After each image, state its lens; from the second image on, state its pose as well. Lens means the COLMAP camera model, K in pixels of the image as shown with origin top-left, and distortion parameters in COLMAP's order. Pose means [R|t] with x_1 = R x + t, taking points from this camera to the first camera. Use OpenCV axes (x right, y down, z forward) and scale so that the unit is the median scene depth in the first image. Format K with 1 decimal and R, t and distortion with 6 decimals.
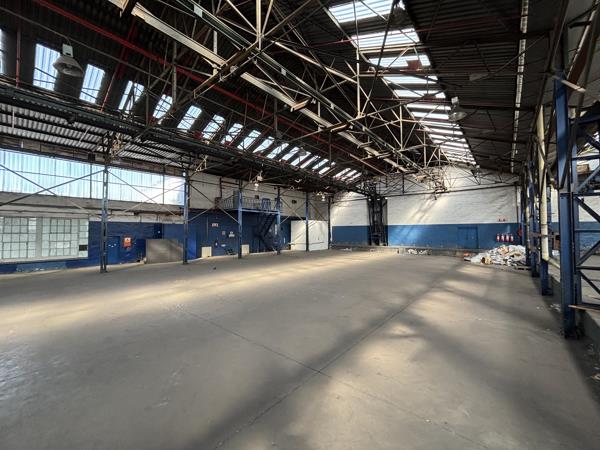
lens RADIAL K [[242.1, 0, 301.0], [0, 242.1, 225.0], [0, 0, 1]] dist [-0.001964, -0.000704]
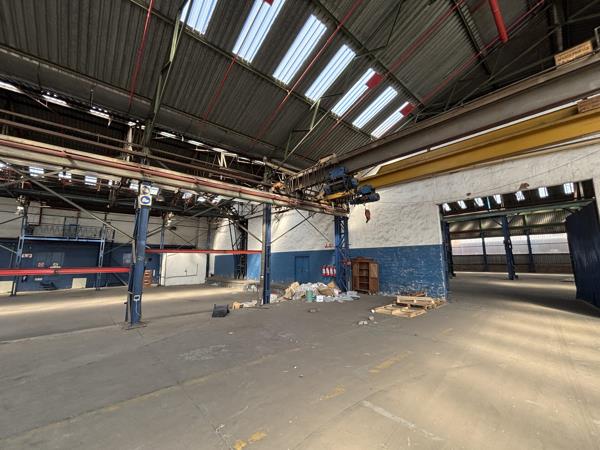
lens RADIAL K [[242.1, 0, 301.0], [0, 242.1, 225.0], [0, 0, 1]] dist [-0.001964, -0.000704]
pose [[0.990421, -0.026123, -0.135587, 0.604575], [0.009441, 0.992455, -0.122249, 0.004676], [0.137757, 0.119797, 0.983195, 0.202534]]
